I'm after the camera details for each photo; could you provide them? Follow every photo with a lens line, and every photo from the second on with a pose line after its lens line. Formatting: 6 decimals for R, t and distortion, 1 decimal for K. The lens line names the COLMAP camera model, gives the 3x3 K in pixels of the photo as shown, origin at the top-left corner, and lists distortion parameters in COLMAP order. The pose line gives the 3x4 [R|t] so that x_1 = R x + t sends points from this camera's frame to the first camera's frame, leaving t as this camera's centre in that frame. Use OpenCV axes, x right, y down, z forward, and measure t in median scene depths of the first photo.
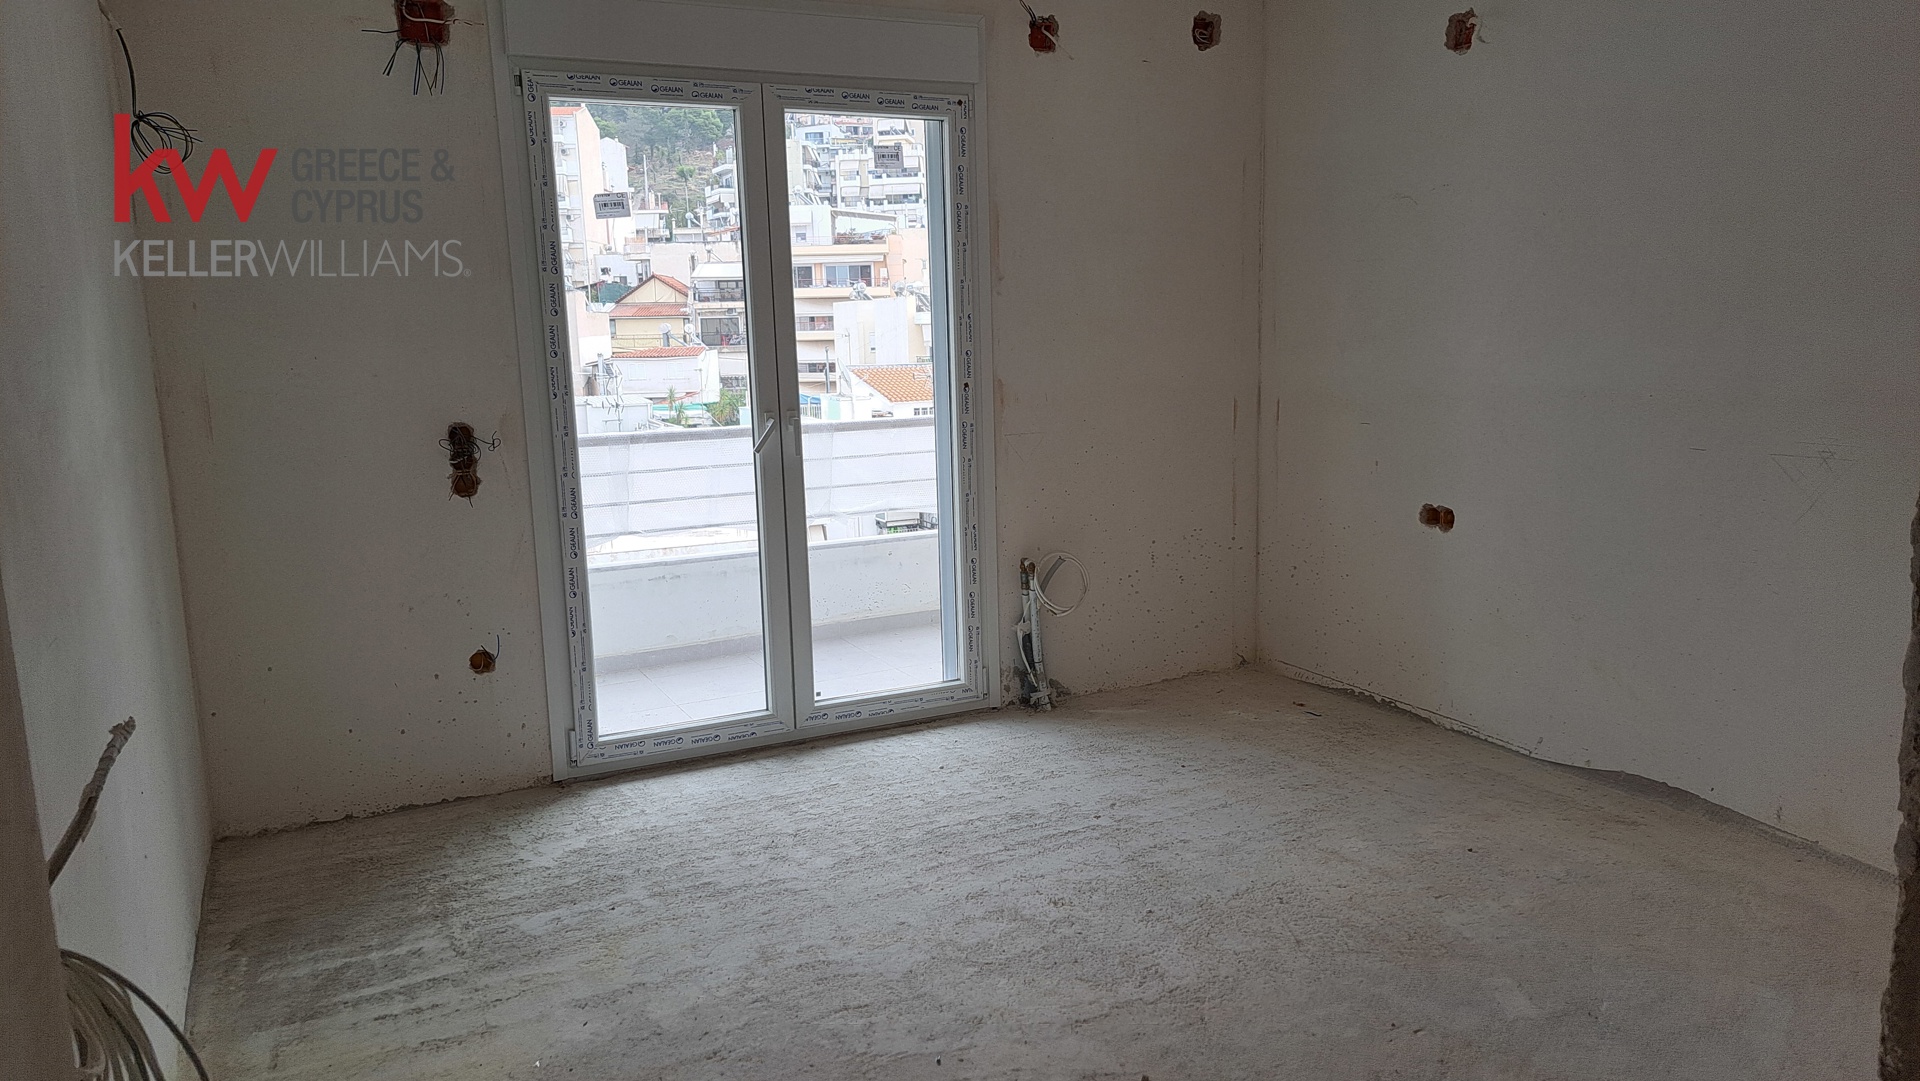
lens RADIAL K [[1346.3, 0, 959.7], [0, 1346.3, 538.0], [0, 0, 1]] dist [0.064141, -0.054693]
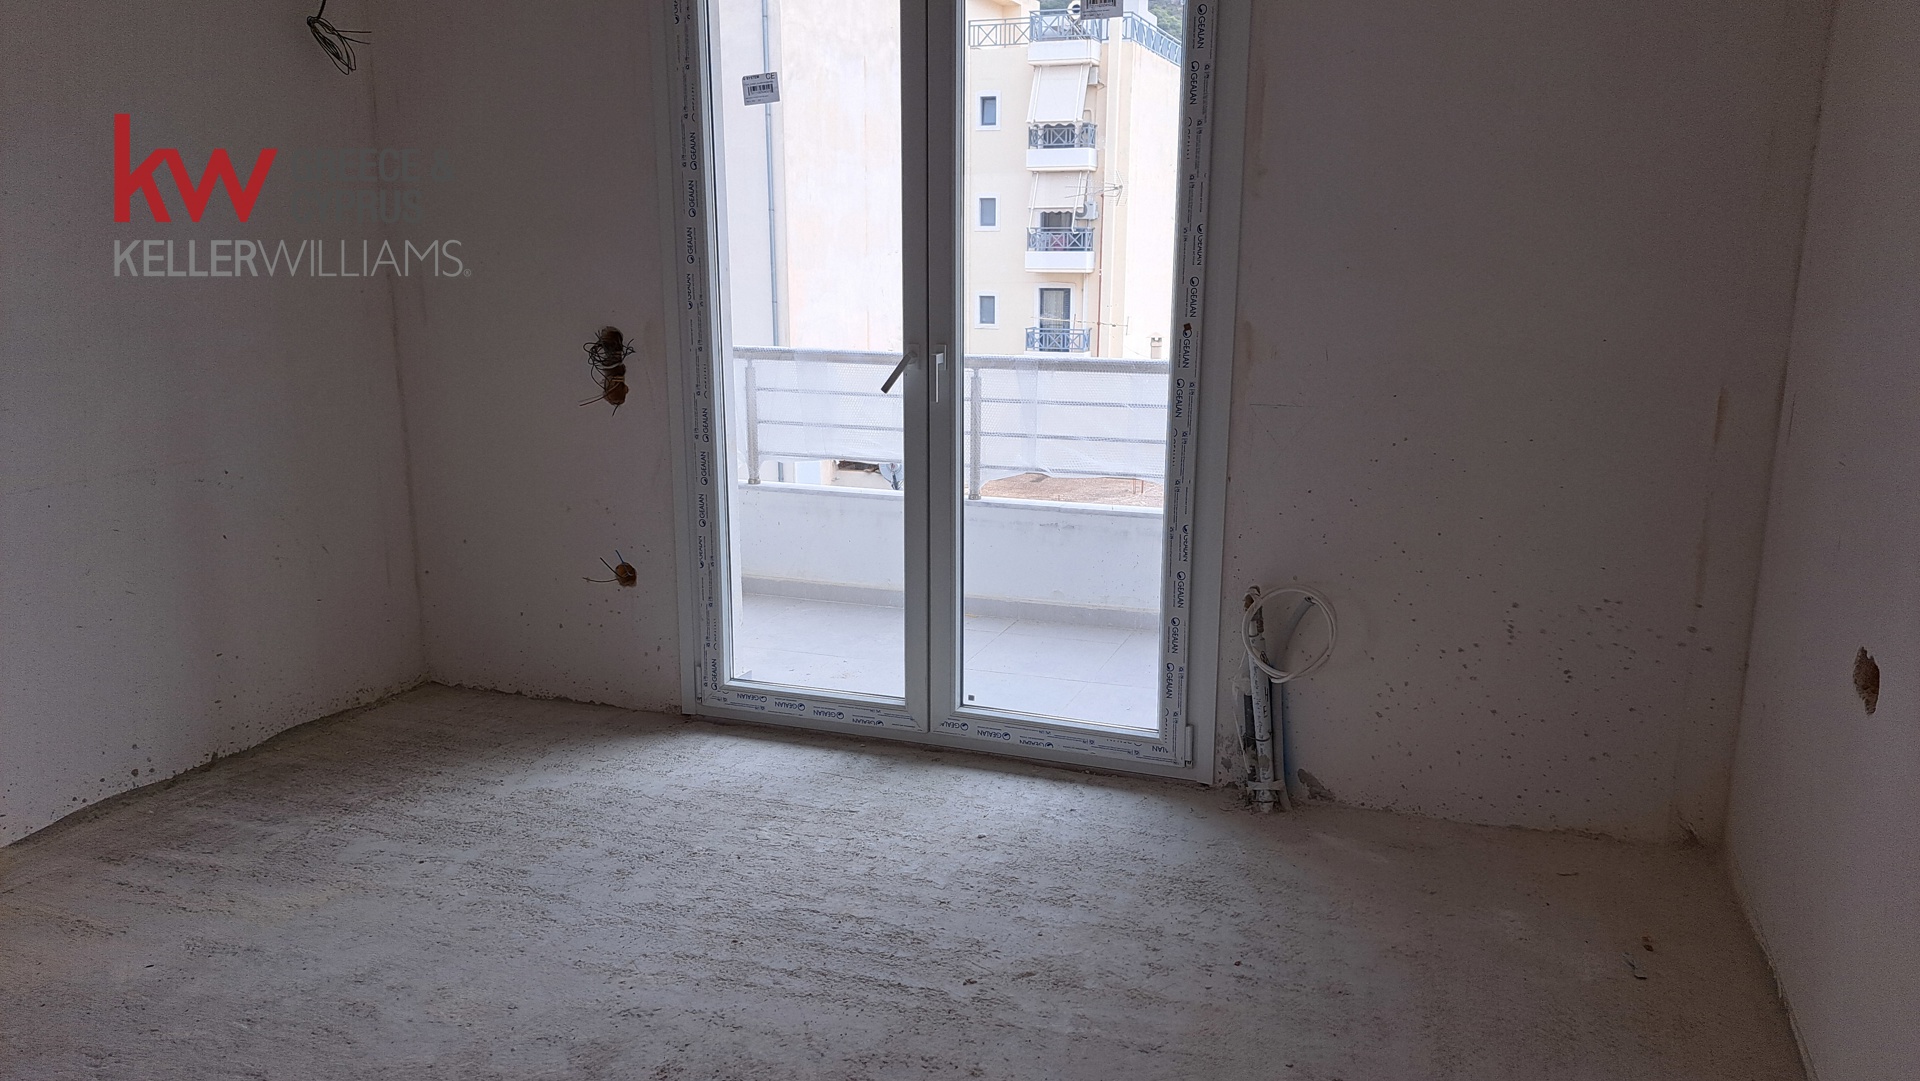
lens RADIAL K [[1346.3, 0, 955.3], [0, 1346.3, 536.3], [0, 0, 1]] dist [0.064141, -0.054693]
pose [[0.705263, 0.180601, -0.685557, 0.463003], [-0.135534, 0.983519, 0.119666, -0.081988], [0.695870, 0.008520, 0.718117, 0.452233]]
